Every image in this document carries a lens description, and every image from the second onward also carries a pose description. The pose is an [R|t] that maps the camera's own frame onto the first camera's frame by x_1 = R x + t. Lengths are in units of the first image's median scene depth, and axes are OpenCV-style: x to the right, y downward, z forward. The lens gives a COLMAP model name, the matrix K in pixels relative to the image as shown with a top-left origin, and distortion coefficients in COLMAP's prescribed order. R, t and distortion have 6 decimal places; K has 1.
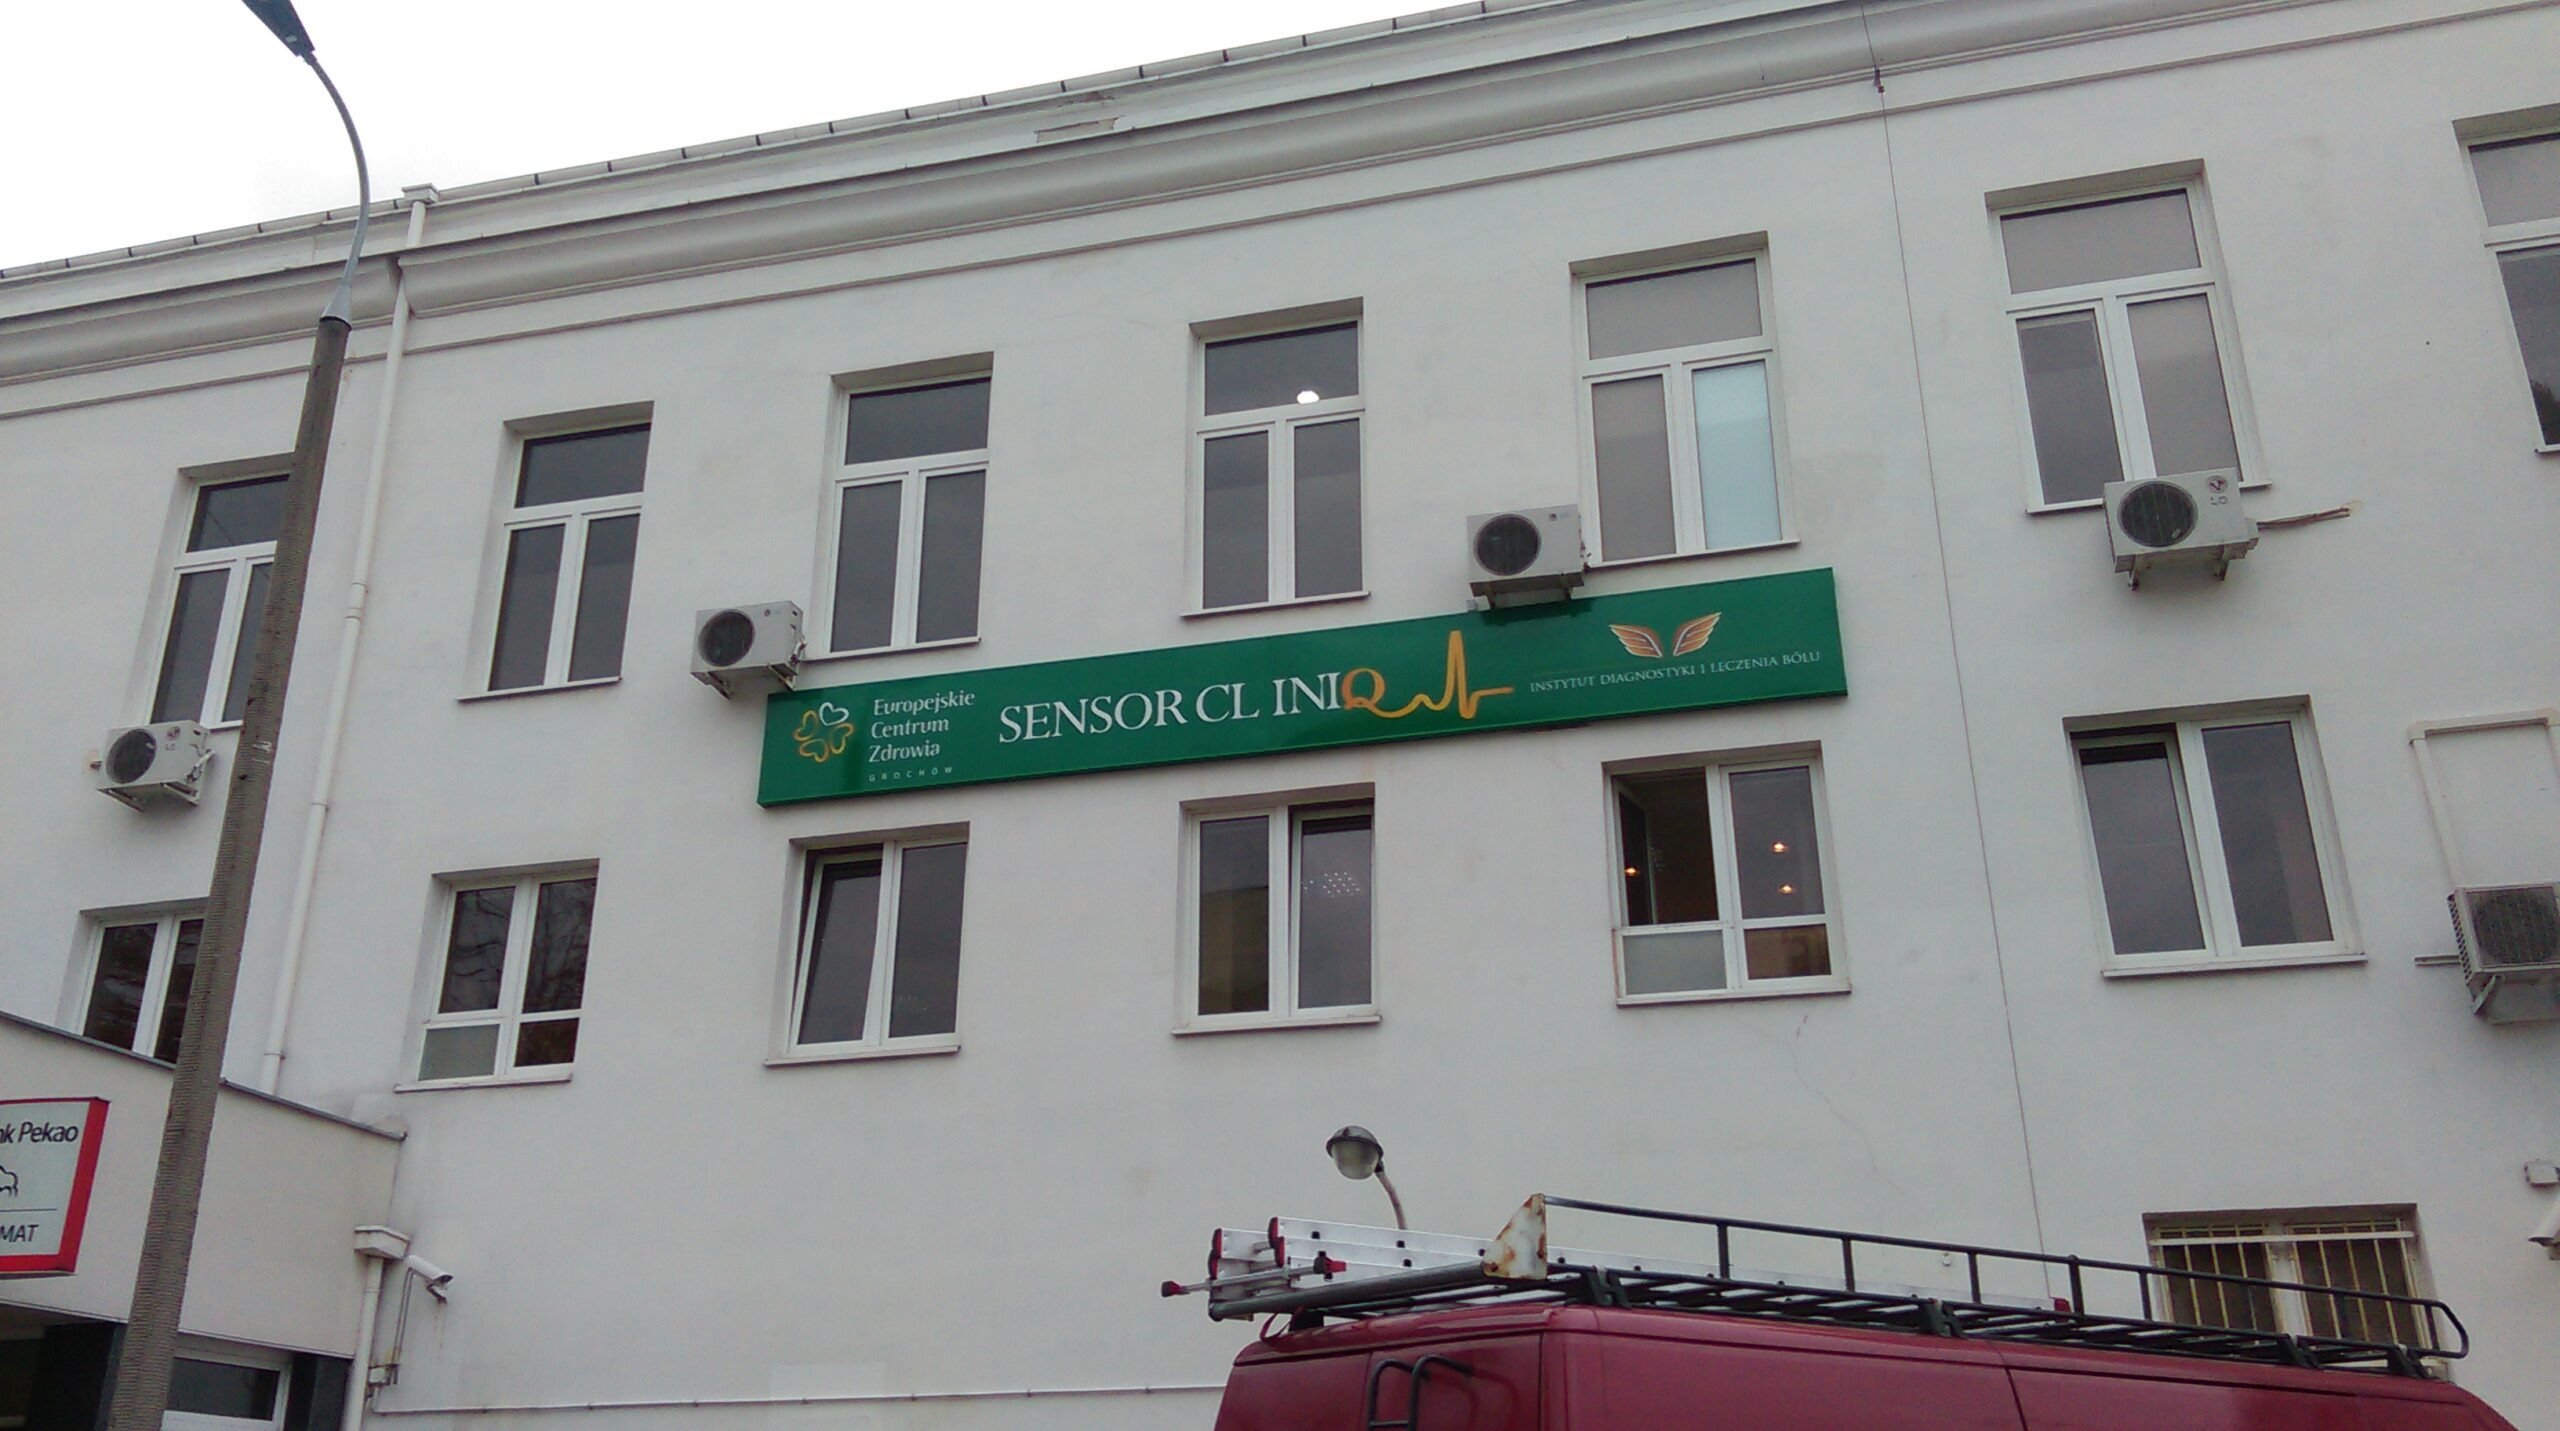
lens RADIAL K [[2106.6, 0, 1285.7], [0, 2106.6, 714.4], [0, 0, 1]] dist [0.022699, -0.038788]
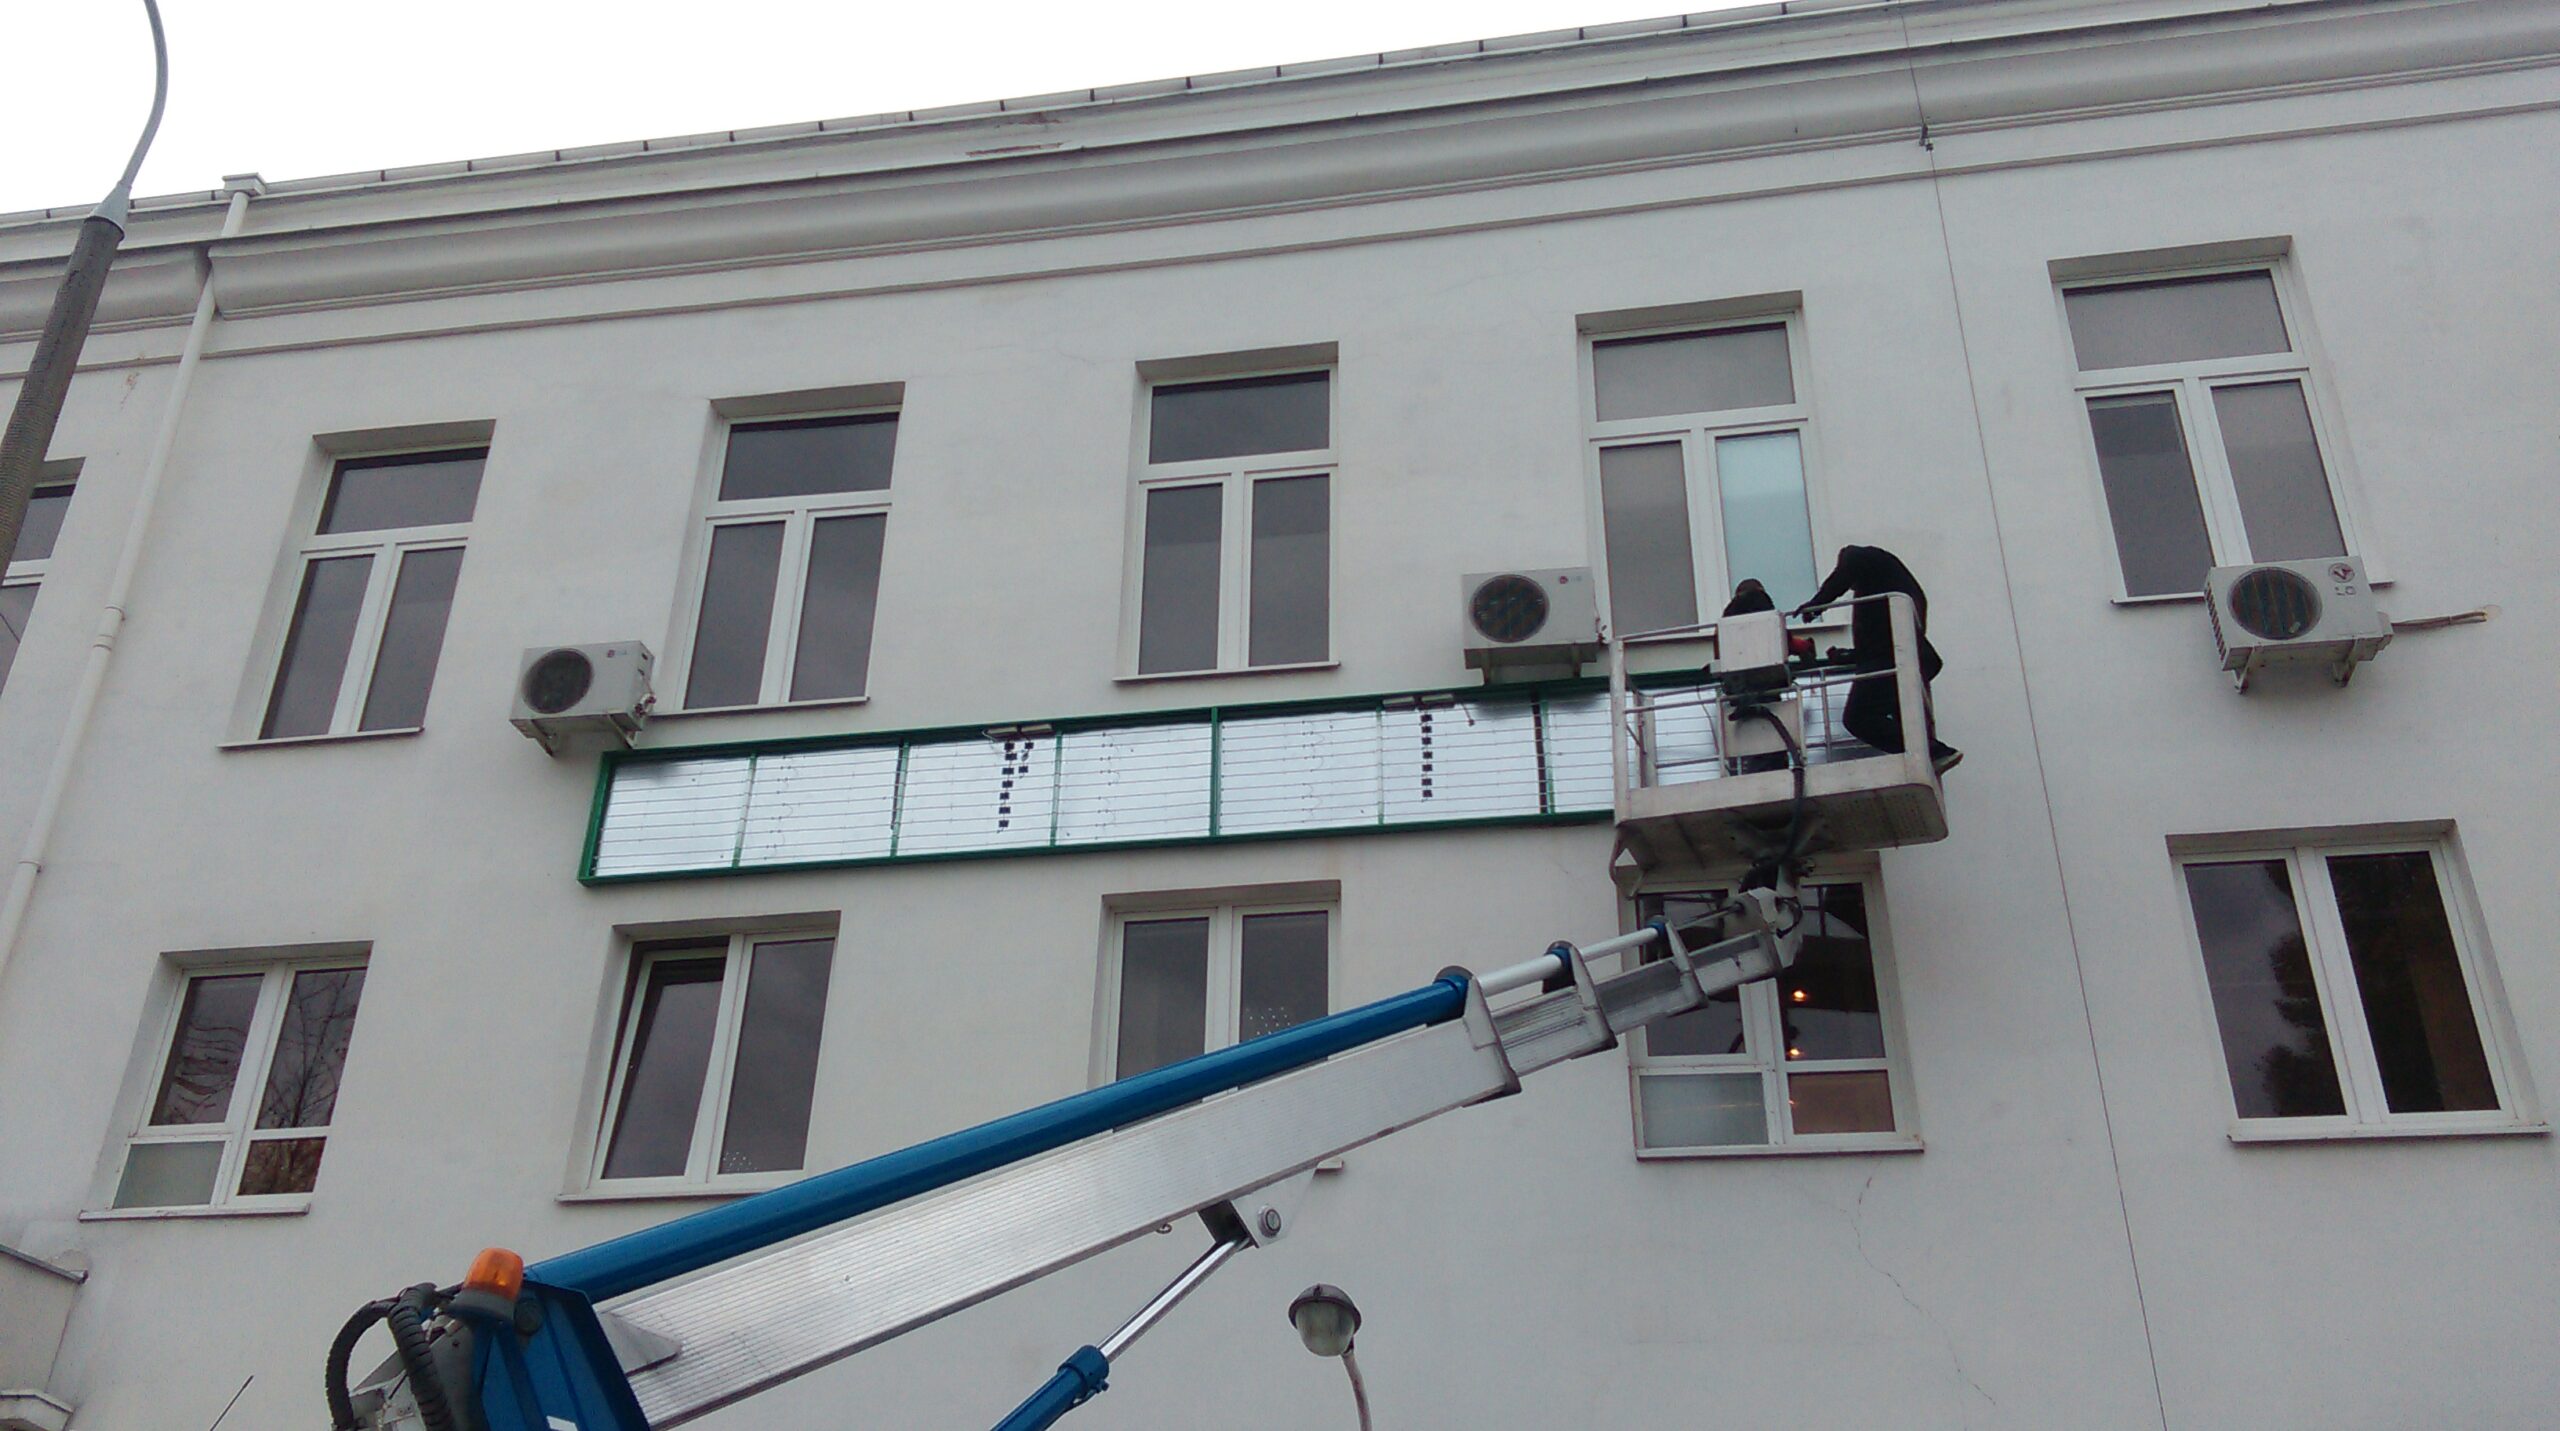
lens RADIAL K [[2106.6, 0, 1282.0], [0, 2106.6, 710.9], [0, 0, 1]] dist [0.022699, -0.038788]
pose [[0.995665, 0.059702, 0.071324, -0.040994], [-0.050792, 0.991378, -0.120788, 0.062626], [-0.077920, 0.116642, 0.990113, 0.160339]]
